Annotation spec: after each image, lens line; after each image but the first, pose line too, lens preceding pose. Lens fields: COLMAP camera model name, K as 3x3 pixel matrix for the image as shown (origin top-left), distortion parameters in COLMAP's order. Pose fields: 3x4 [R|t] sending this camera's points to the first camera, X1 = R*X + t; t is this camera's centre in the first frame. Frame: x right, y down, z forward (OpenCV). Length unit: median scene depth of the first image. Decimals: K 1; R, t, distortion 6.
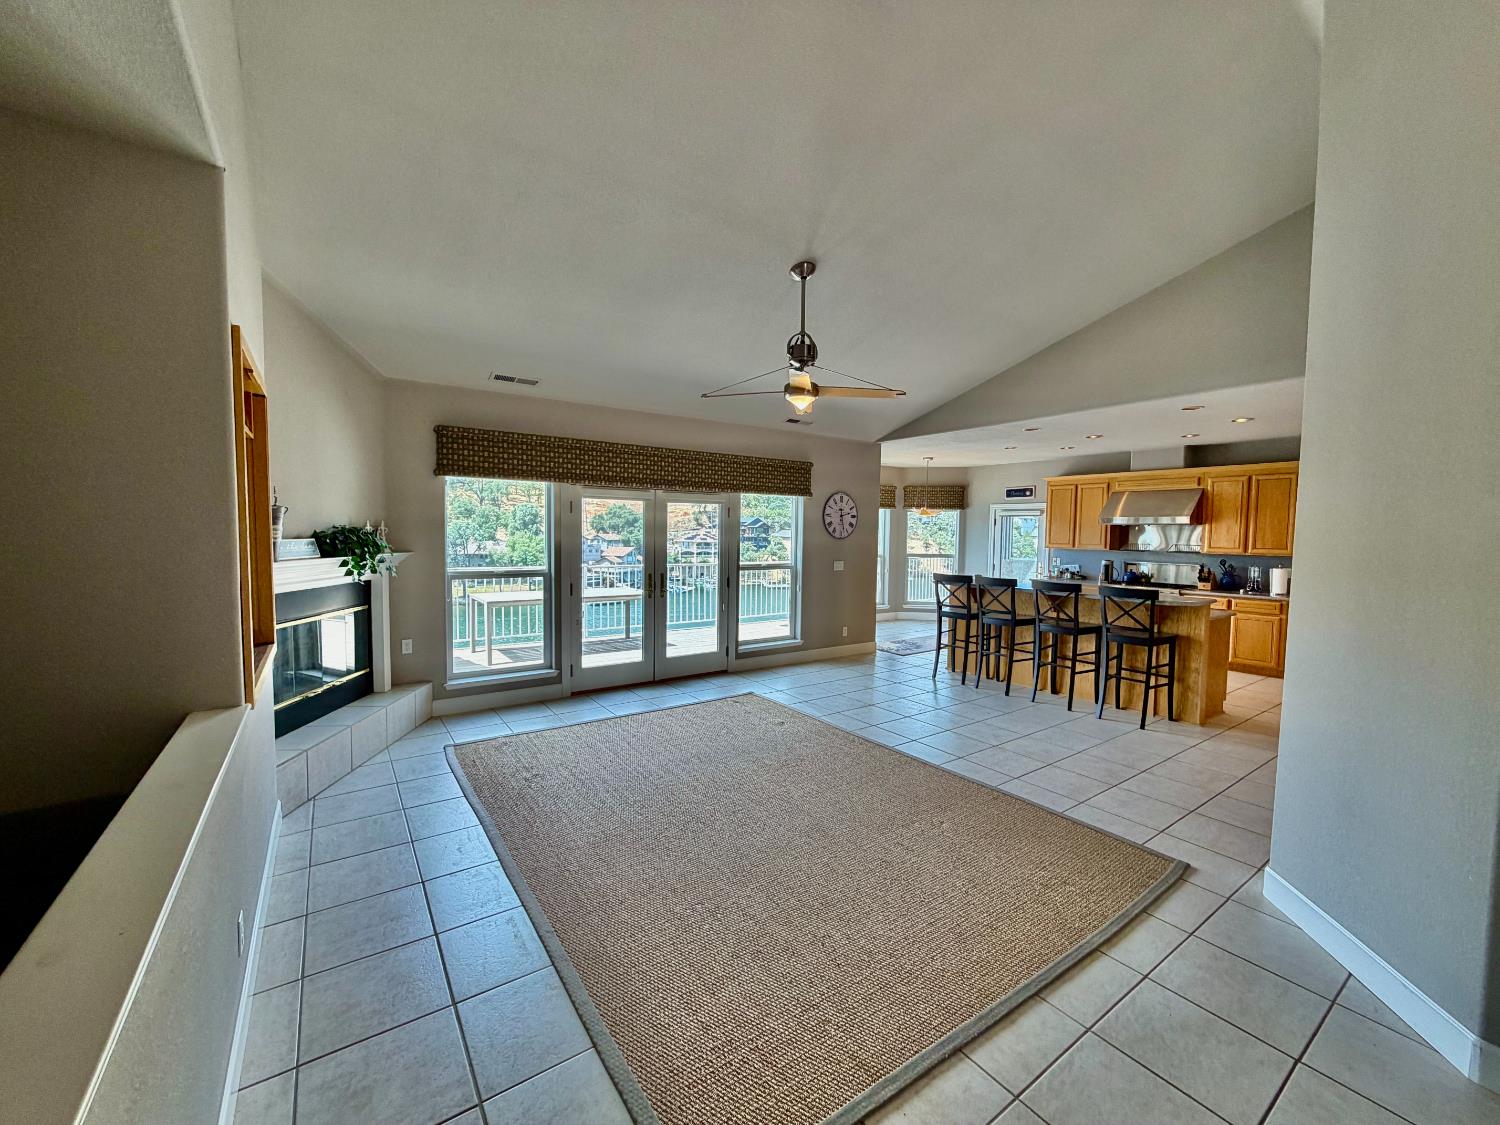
lens RADIAL K [[600.5, 0, 747.0], [0, 600.5, 567.6], [0, 0, 1]] dist [0.000346, -0.000113]
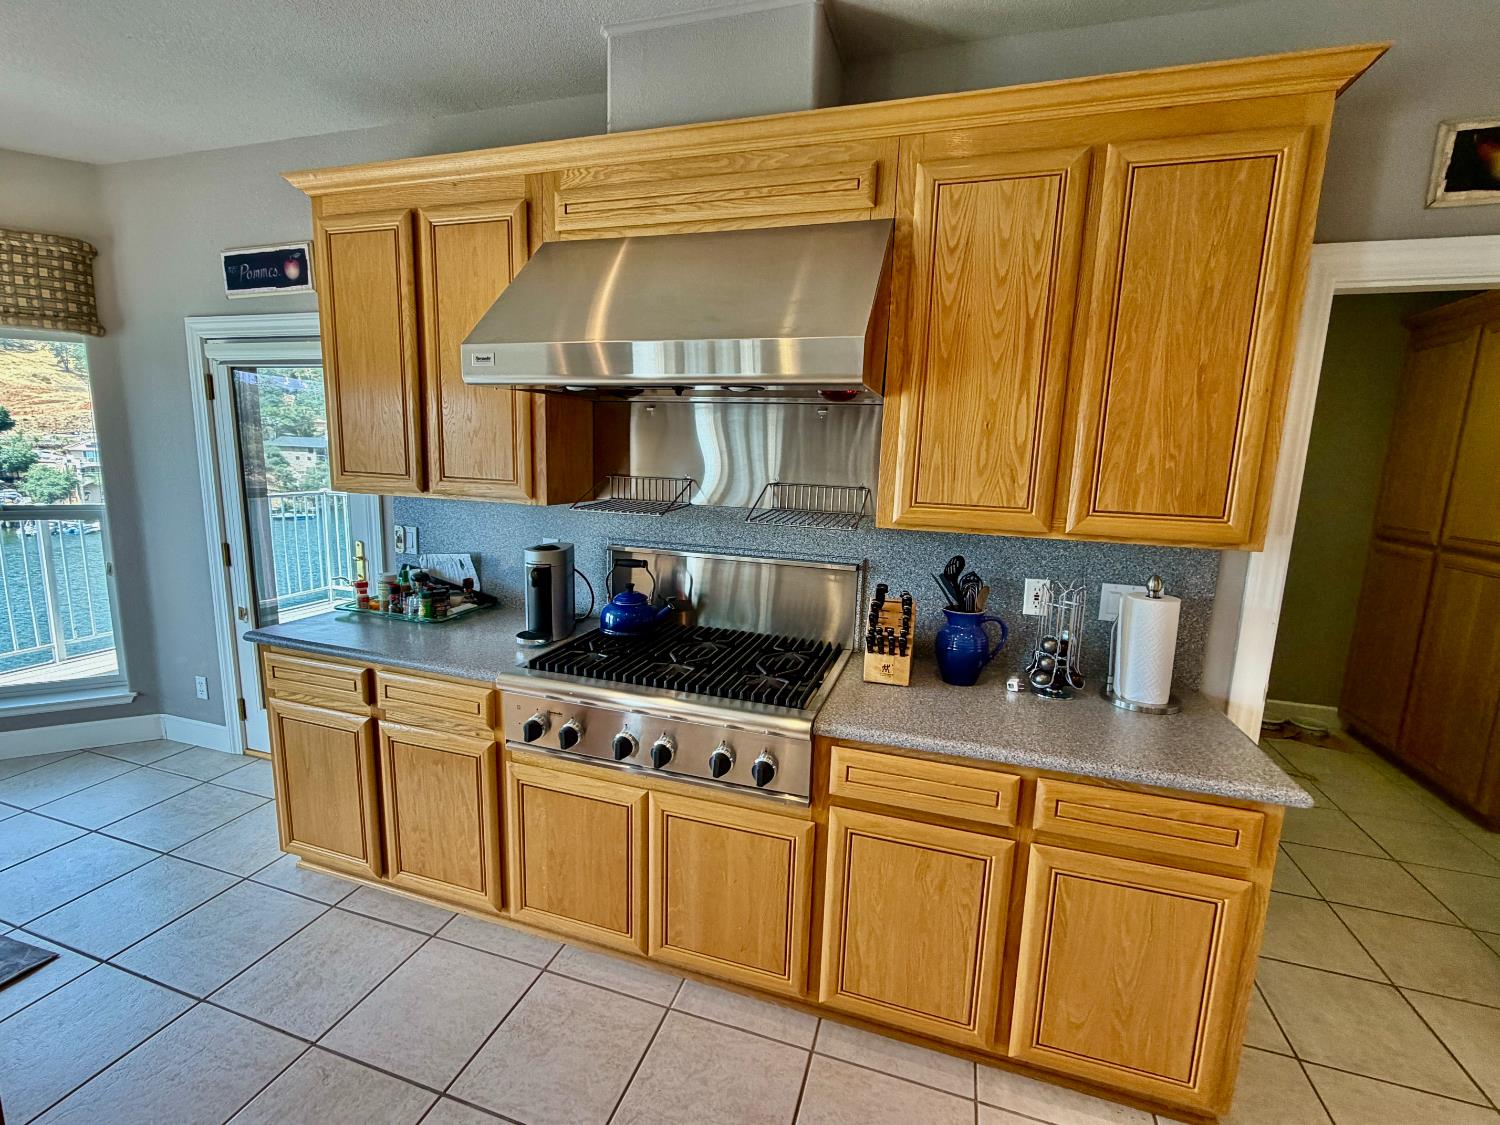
lens RADIAL K [[661.5, 0, 750.2], [0, 661.5, 564.0], [0, 0, 1]] dist [0.000932, -0.000224]
pose [[0.795098, -0.085811, 0.600379, 0.575763], [0.013975, 0.992269, 0.123316, -0.042050], [-0.606320, -0.089658, 0.790150, 0.843154]]
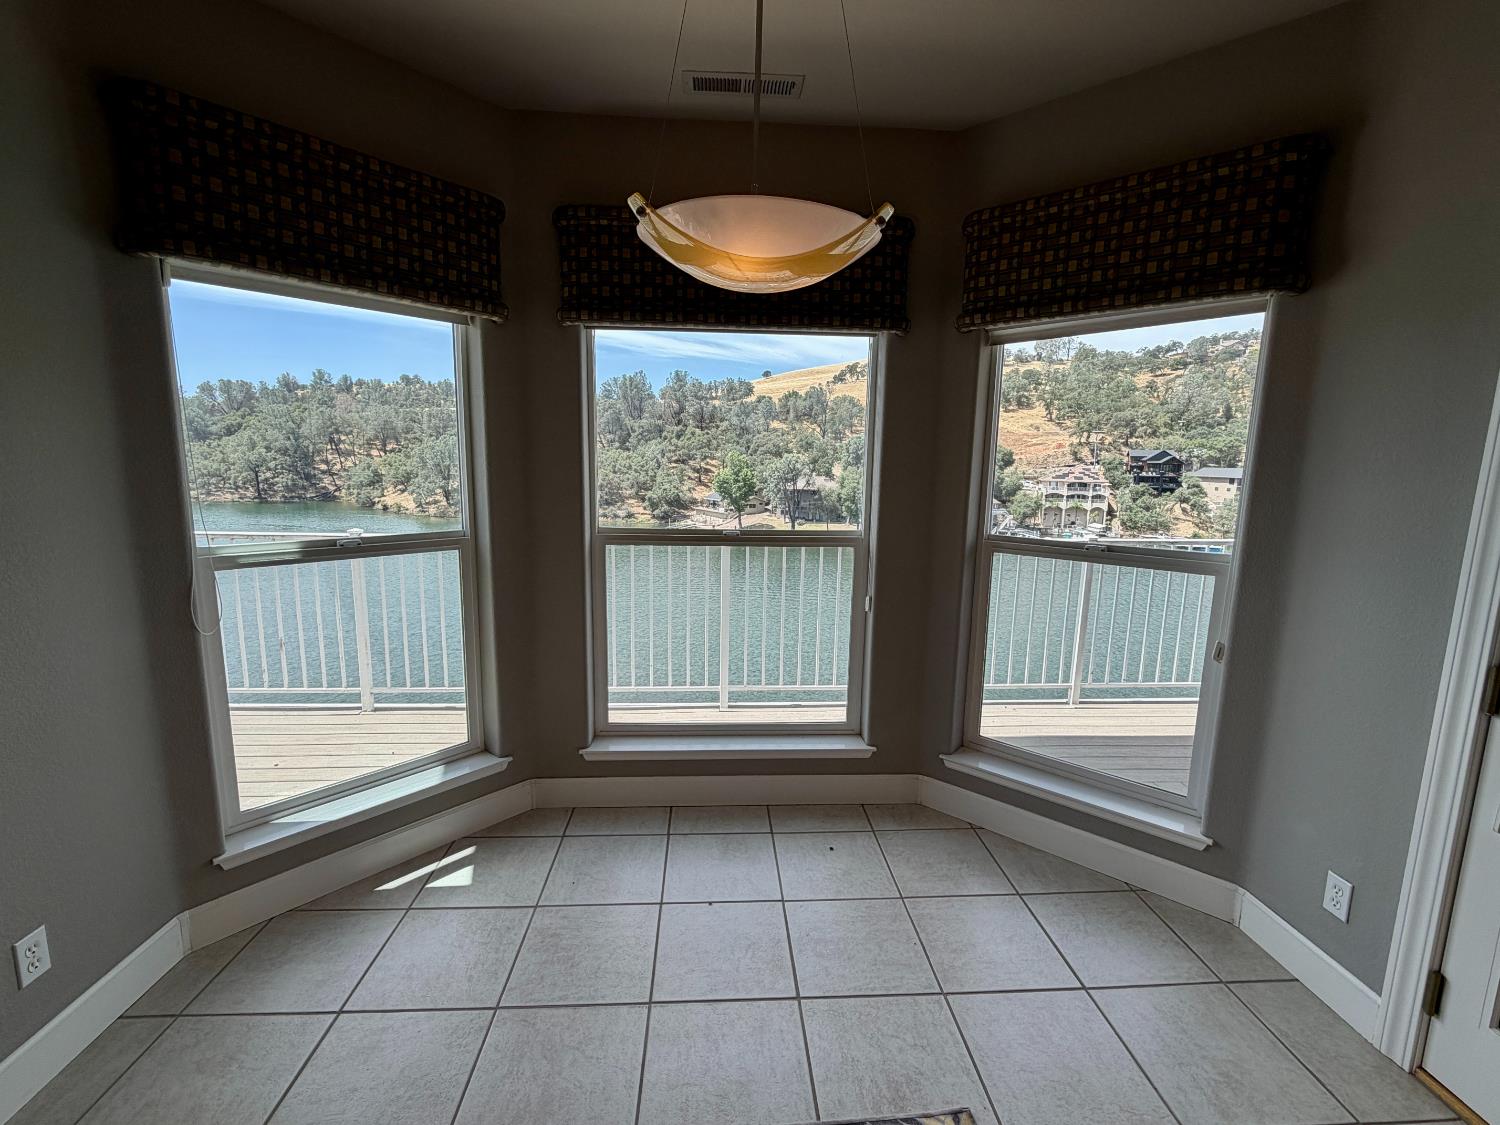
lens RADIAL K [[661.5, 0, 750.2], [0, 661.5, 564.0], [0, 0, 1]] dist [0.000932, -0.000224]
pose [[0.852537, 0.084482, -0.515794, 0.472748], [-0.040561, 0.994568, 0.095859, -0.048494], [0.521091, -0.060802, 0.851333, 1.091364]]
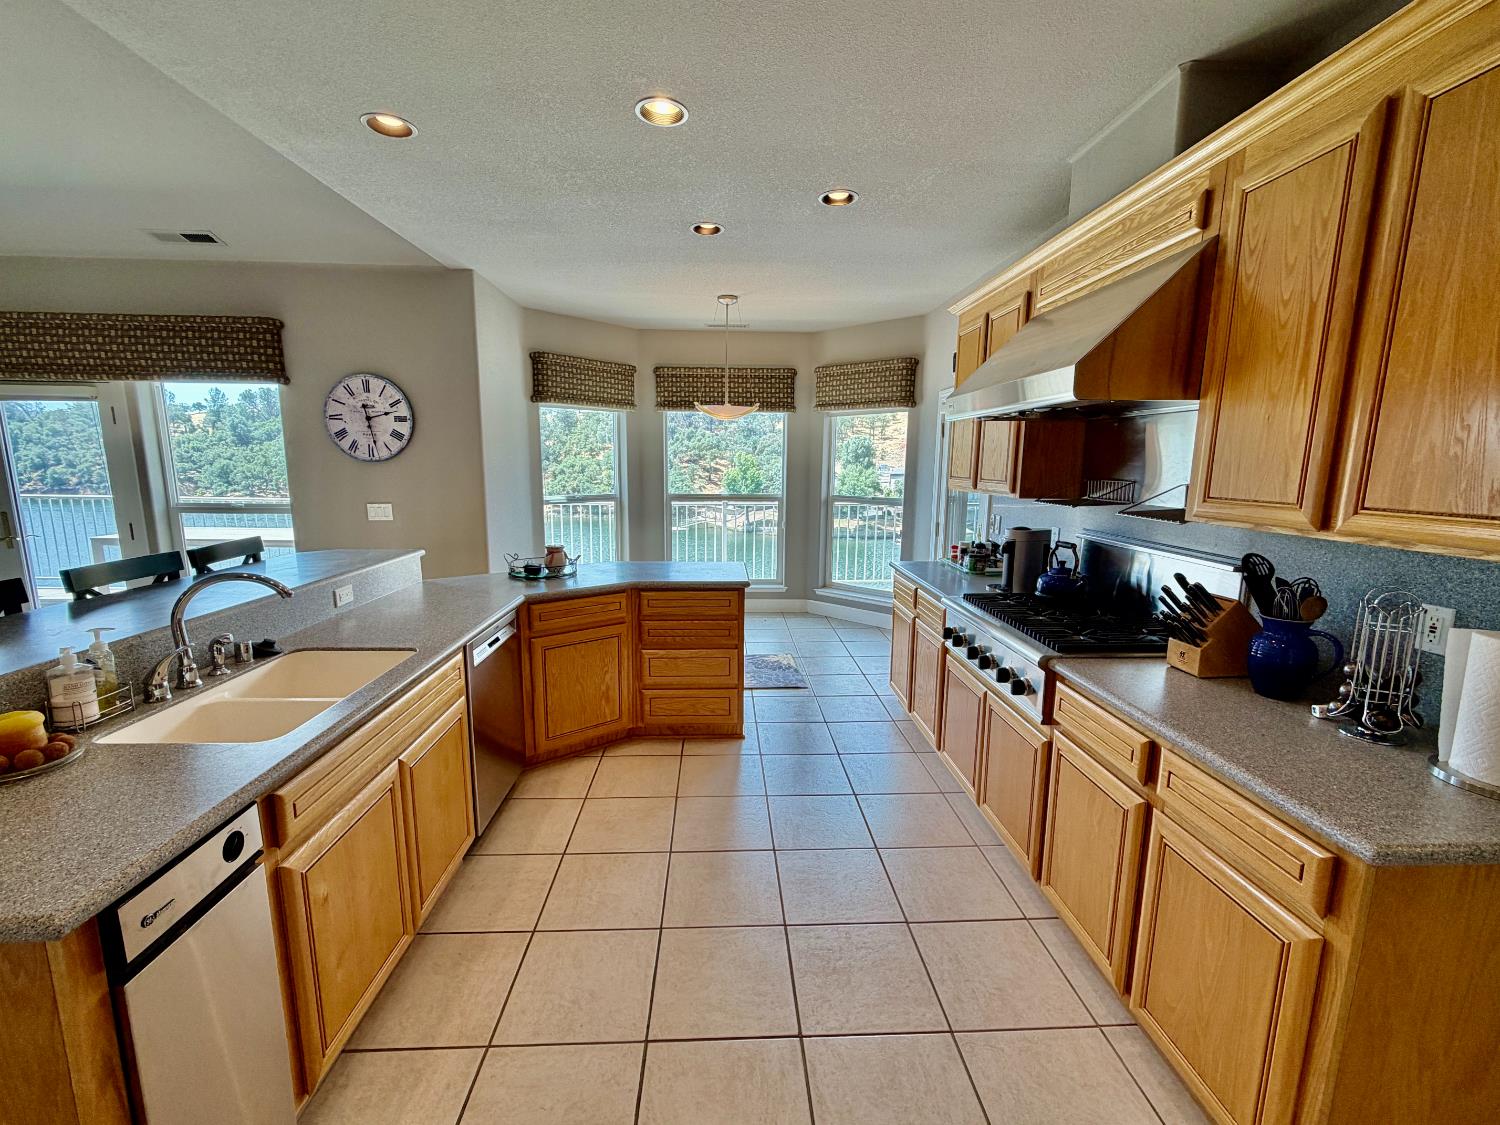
lens RADIAL K [[631.4, 0, 750.0], [0, 631.4, 565.1], [0, 0, 1]] dist [0.000079, -0.000020]
pose [[0.846137, 0.085138, -0.526122, 0.752779], [-0.033980, 0.993768, 0.106165, -0.027507], [0.531882, -0.071953, 0.843756, 0.699966]]
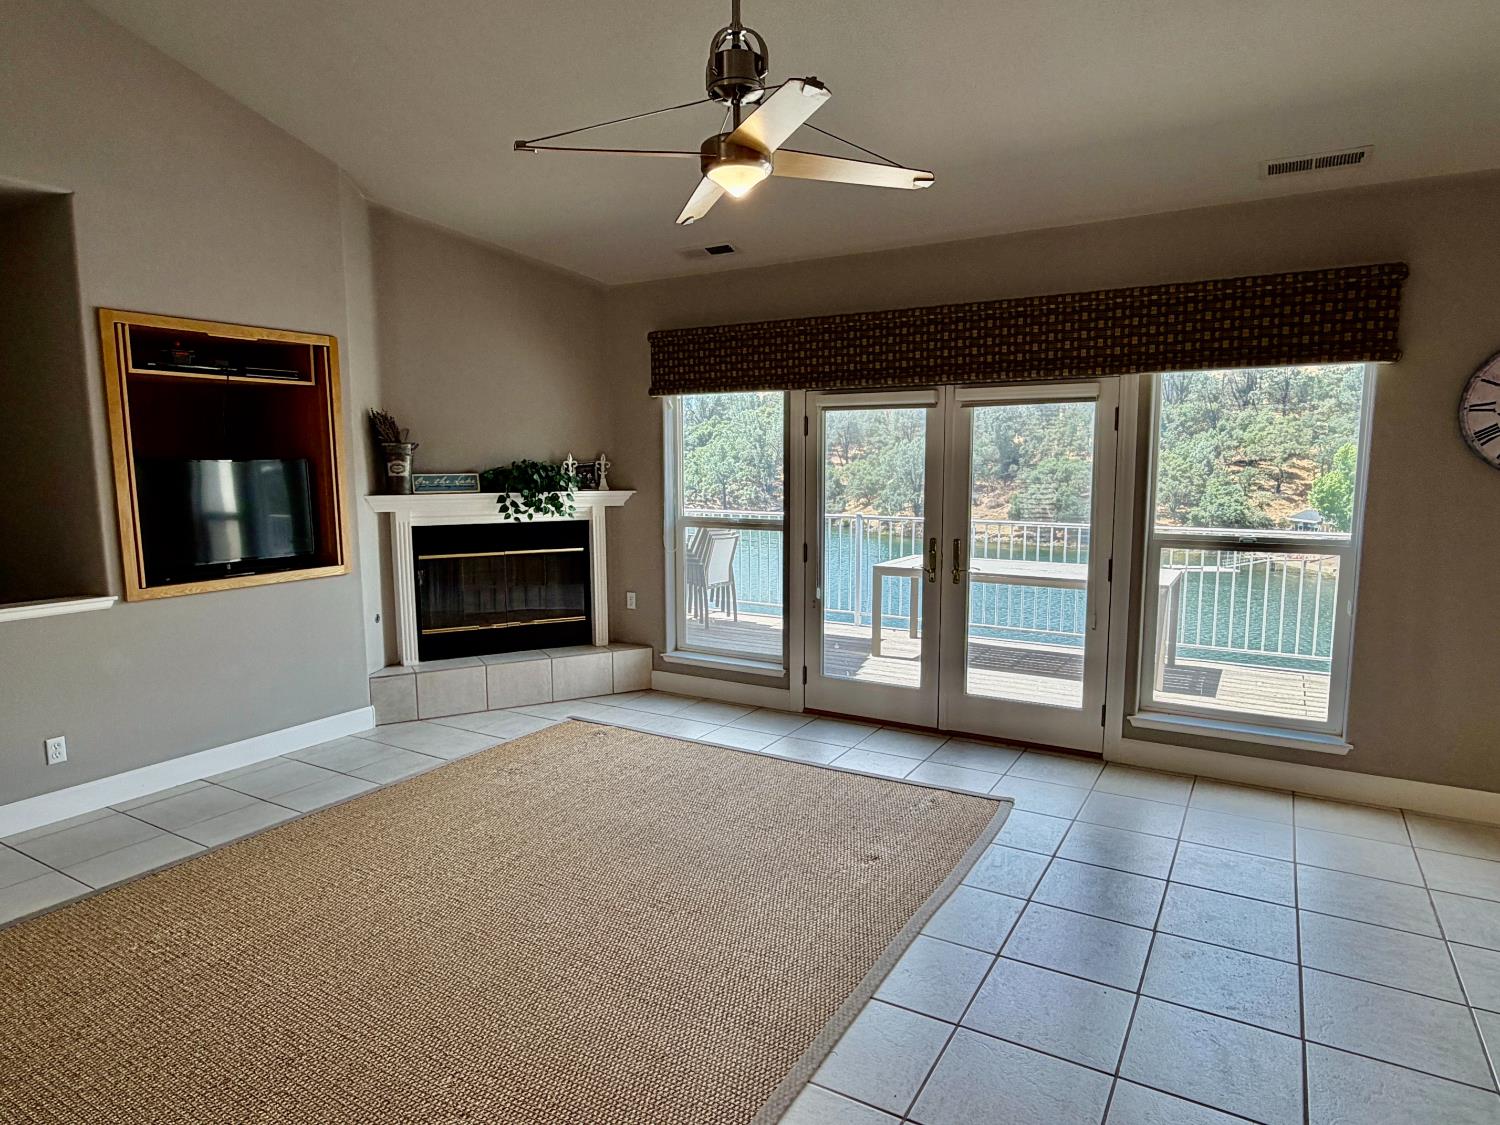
lens RADIAL K [[893.7, 0, 747.3], [0, 893.7, 571.9], [0, 0, 1]] dist [0.000756, -0.002025]
pose [[0.412721, 0.098509, -0.905515, 0.426247], [-0.047689, 0.995108, 0.086520, -0.017977], [0.909608, 0.007474, 0.415400, 0.403512]]
